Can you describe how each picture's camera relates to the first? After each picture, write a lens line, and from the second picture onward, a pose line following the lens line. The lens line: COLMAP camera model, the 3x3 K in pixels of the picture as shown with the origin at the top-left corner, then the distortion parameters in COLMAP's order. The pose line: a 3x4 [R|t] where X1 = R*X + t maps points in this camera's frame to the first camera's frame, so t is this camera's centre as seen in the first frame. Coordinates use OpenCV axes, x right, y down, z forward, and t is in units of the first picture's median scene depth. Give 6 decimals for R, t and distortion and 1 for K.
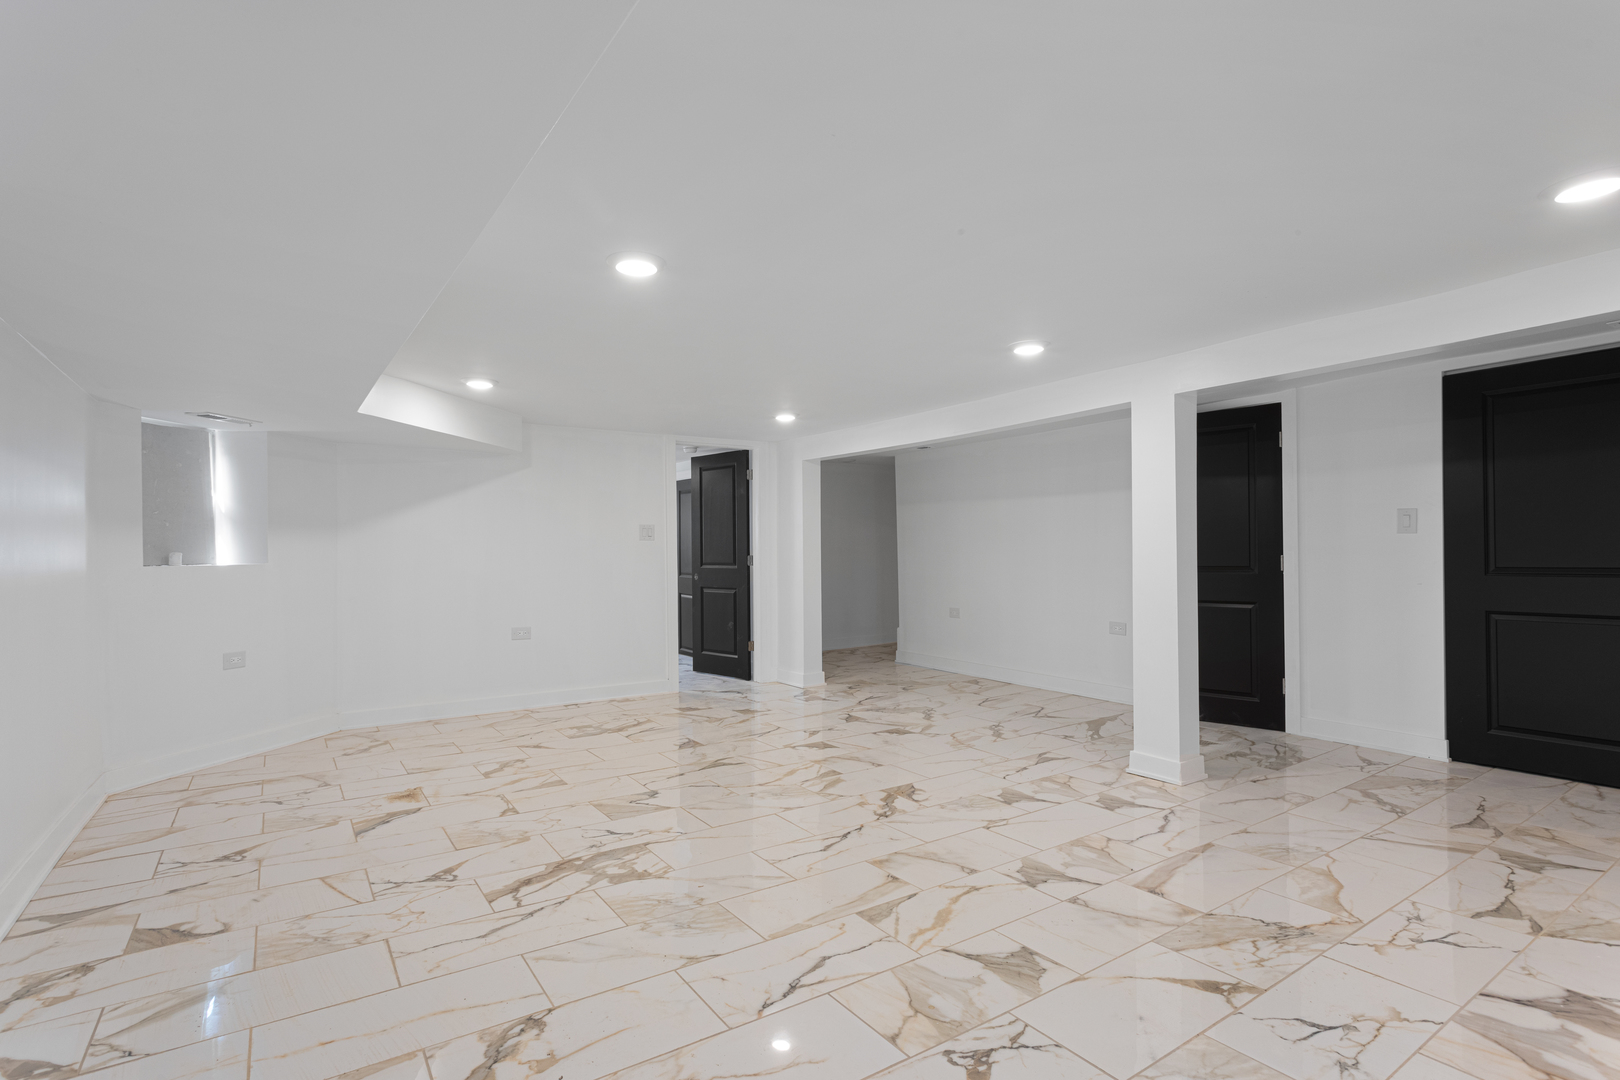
lens RADIAL K [[784.9, 0, 801.0], [0, 784.9, 540.3], [0, 0, 1]] dist [0.002272, 0.001076]
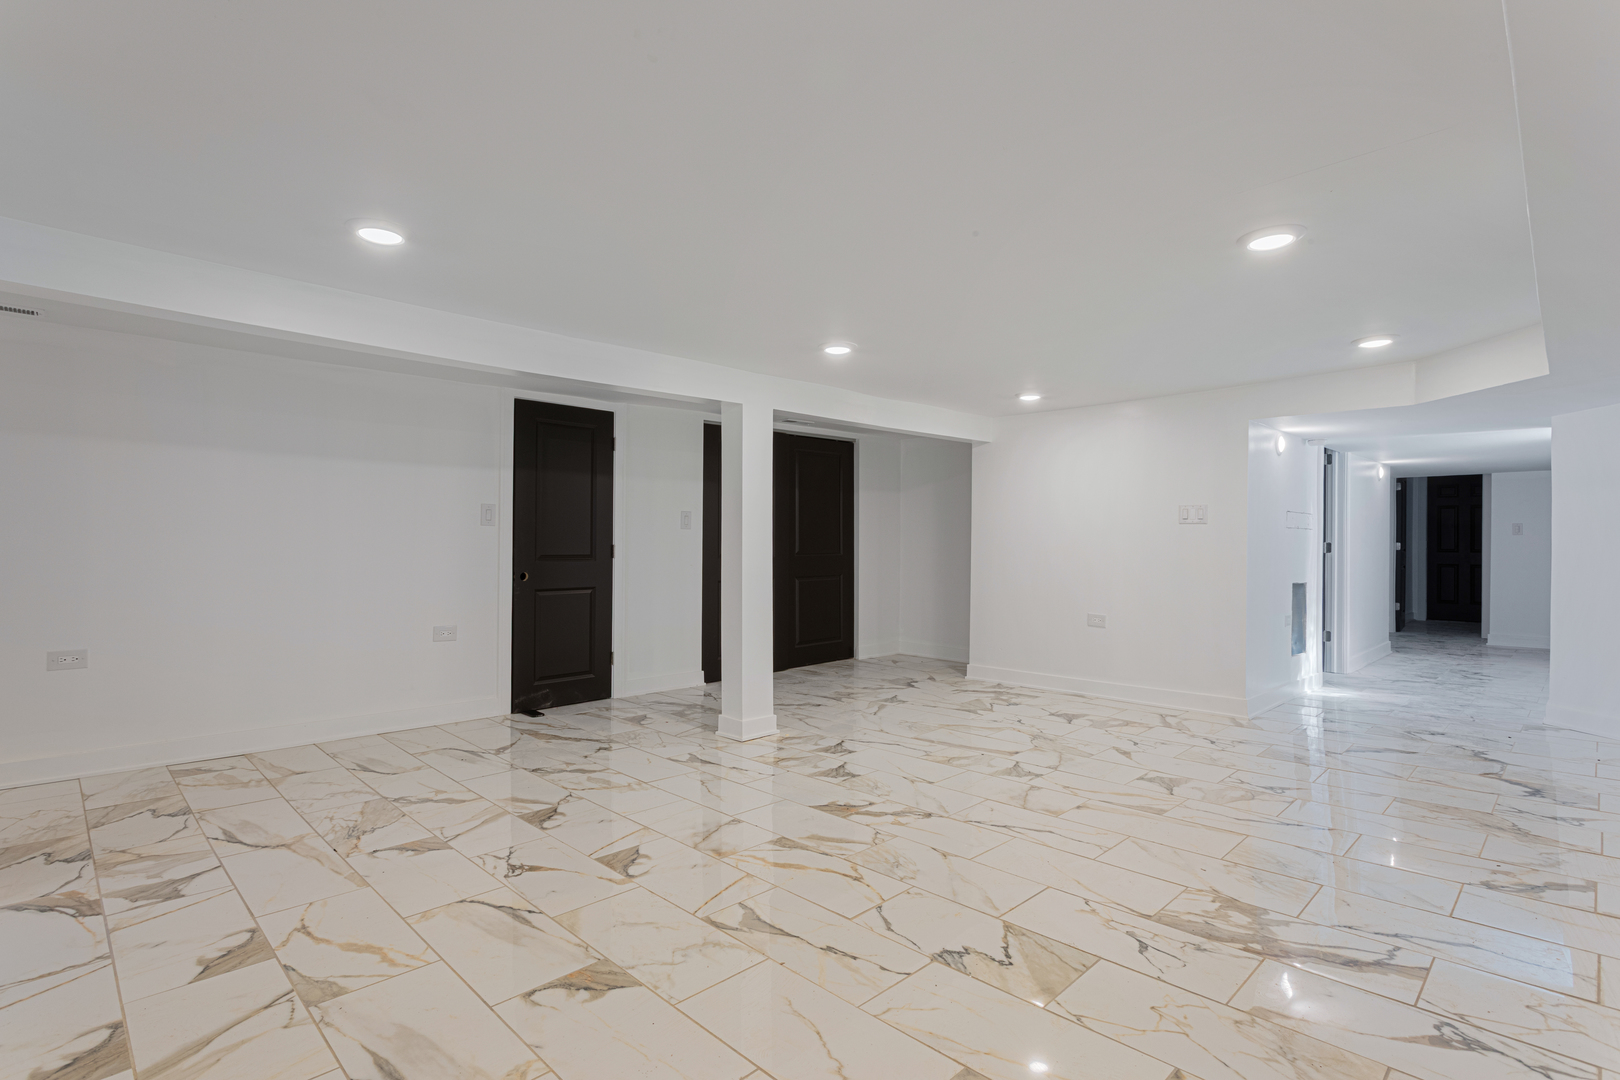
lens RADIAL K [[784.9, 0, 799.1], [0, 784.9, 535.1], [0, 0, 1]] dist [0.002272, 0.001076]
pose [[-0.186556, 0.019765, 0.982245, -0.915754], [-0.016229, 0.999599, -0.023197, 0.043740], [-0.982310, -0.020269, -0.186161, 1.527202]]
